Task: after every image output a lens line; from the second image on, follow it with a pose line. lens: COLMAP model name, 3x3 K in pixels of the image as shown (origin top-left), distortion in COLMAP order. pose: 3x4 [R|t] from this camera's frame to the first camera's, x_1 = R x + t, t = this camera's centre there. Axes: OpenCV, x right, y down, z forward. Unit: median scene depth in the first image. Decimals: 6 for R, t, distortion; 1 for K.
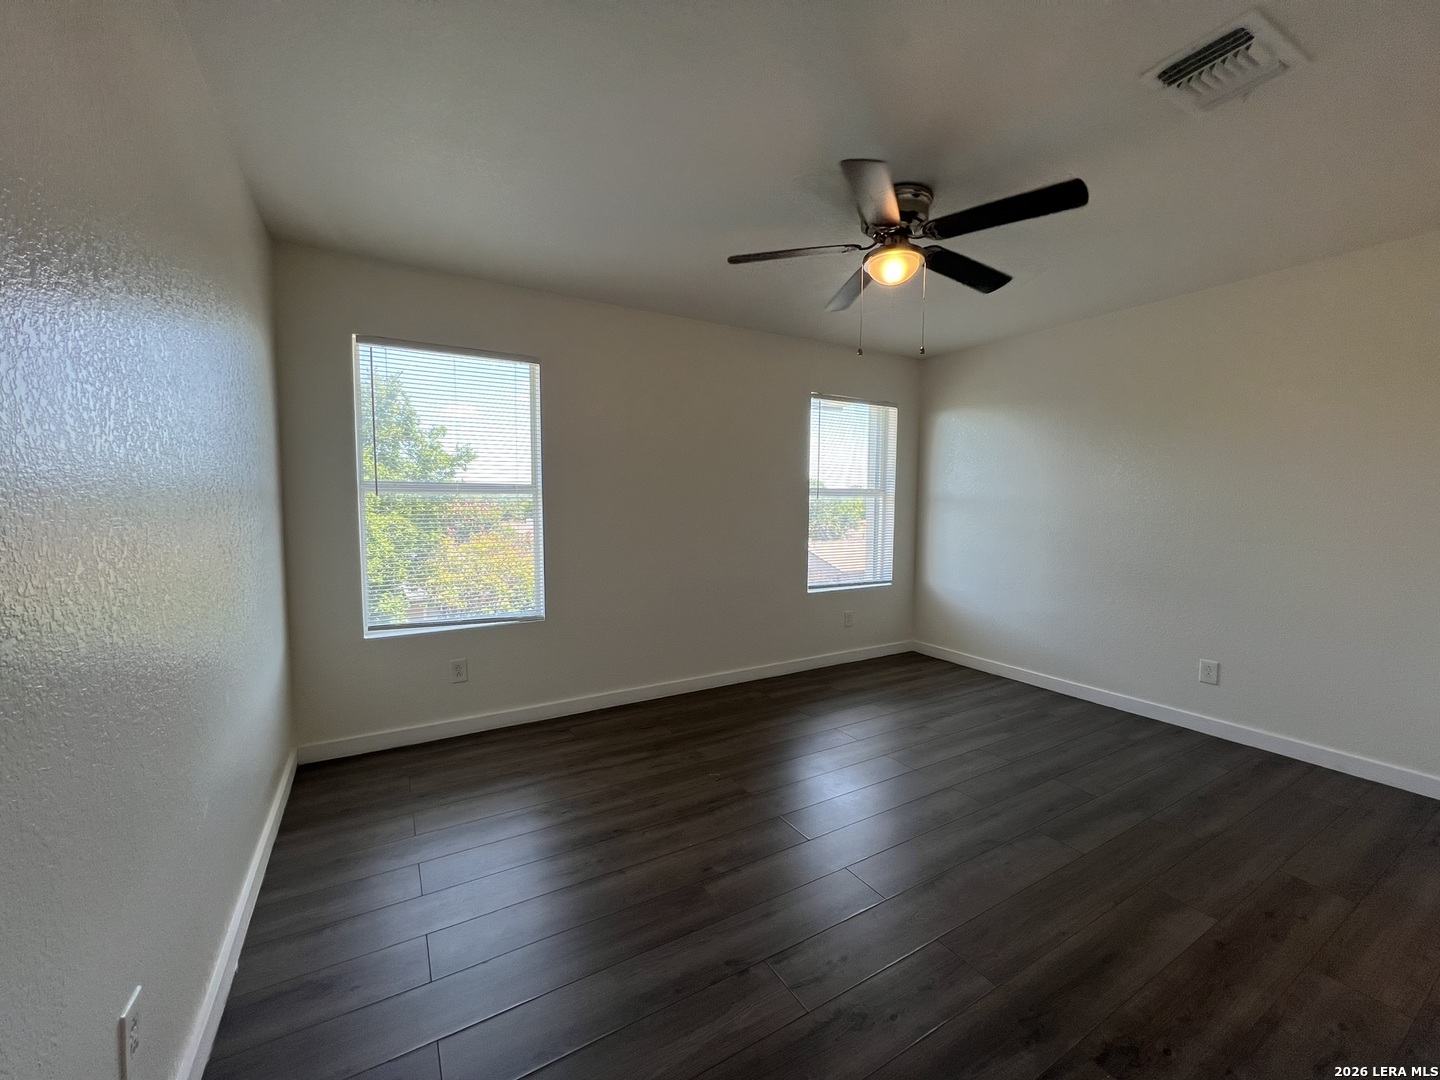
lens RADIAL K [[578.2, 0, 715.8], [0, 578.2, 551.5], [0, 0, 1]] dist [-0.000217, -0.000503]
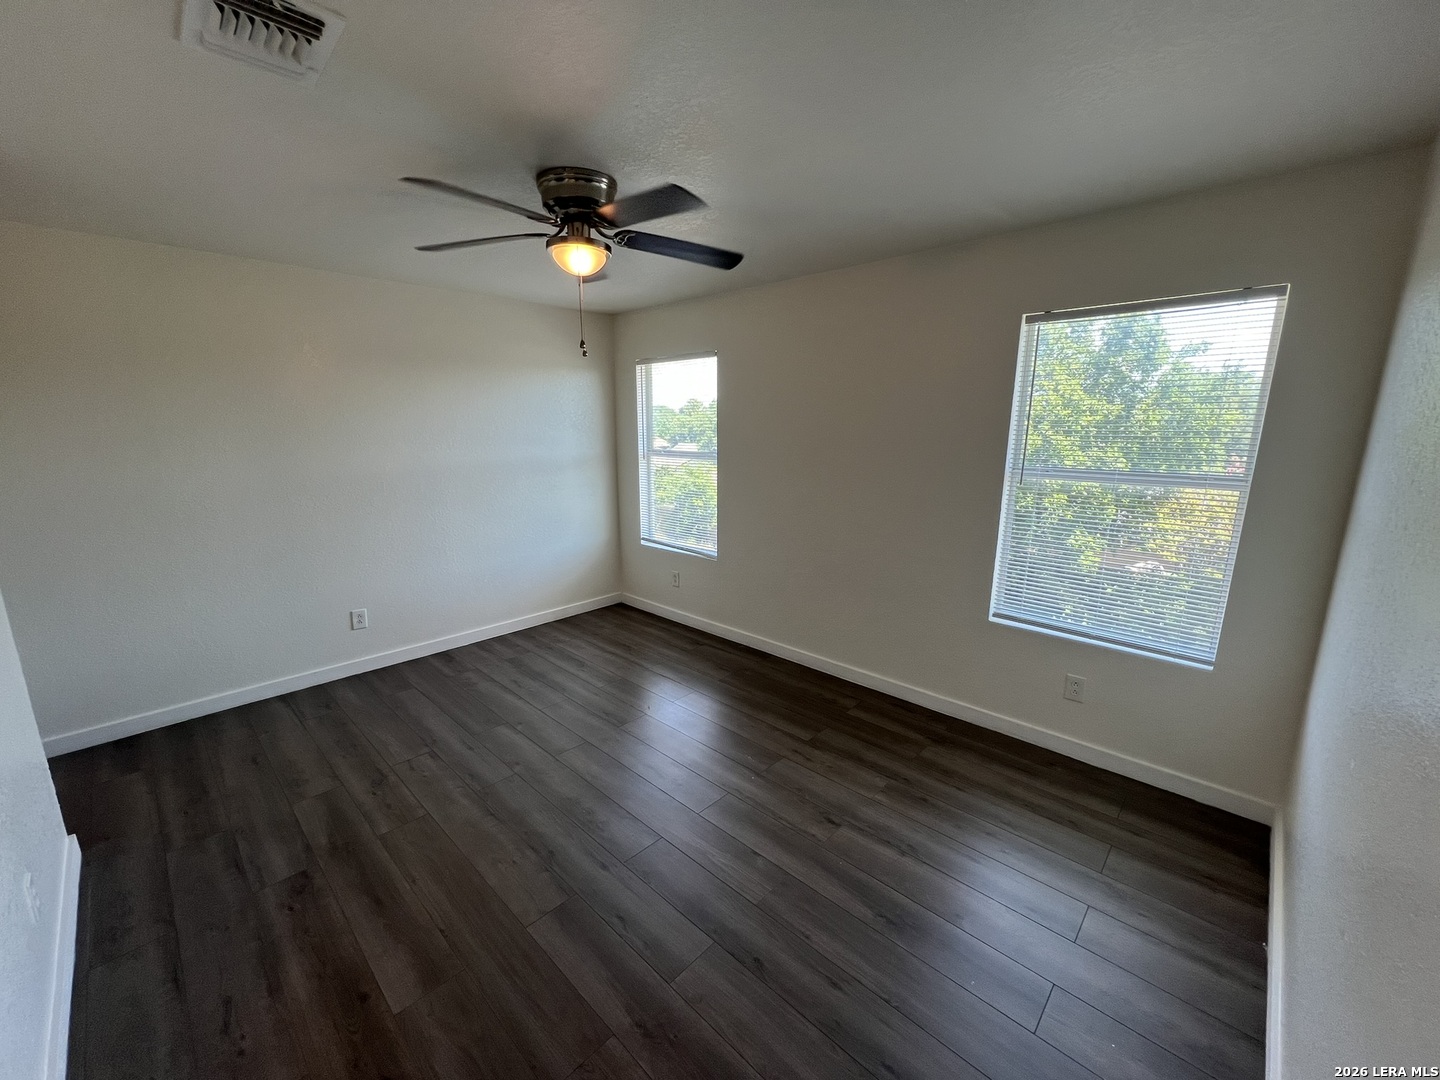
lens RADIAL K [[578.2, 0, 719.5], [0, 578.2, 530.8], [0, 0, 1]] dist [-0.000217, -0.000503]
pose [[0.272009, 0.173635, -0.946500, 1.193618], [-0.079662, 0.984273, 0.157671, -0.196120], [0.958992, 0.032512, 0.281563, 0.834862]]
